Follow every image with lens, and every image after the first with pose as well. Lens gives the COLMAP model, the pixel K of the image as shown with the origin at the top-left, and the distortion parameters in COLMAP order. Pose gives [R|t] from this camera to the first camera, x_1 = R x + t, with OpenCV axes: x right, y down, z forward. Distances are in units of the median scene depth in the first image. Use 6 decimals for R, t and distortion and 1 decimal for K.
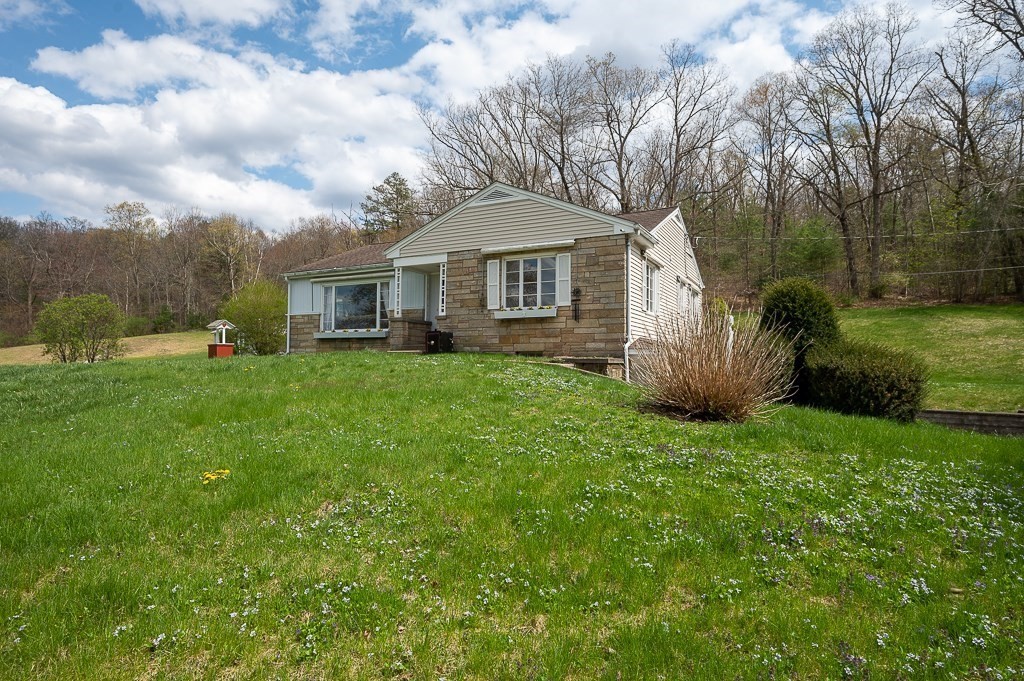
lens RADIAL K [[573.1, 0, 512.0], [0, 573.1, 340.5], [0, 0, 1]] dist [-0.001554, -0.000095]
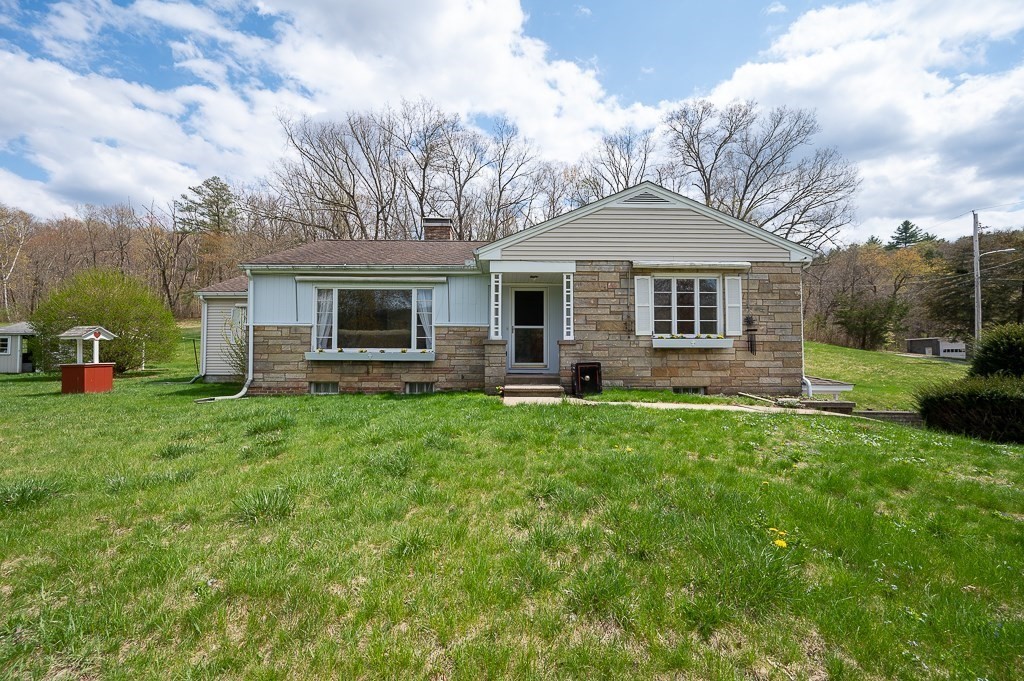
lens RADIAL K [[404.8, 0, 512.0], [0, 404.8, 340.5], [0, 0, 1]] dist [-0.002497, -0.000360]
pose [[0.875756, 0.015960, 0.482490, -0.461425], [-0.018449, 0.999830, 0.000415, -0.042023], [-0.482402, -0.009265, 0.875901, 0.554743]]
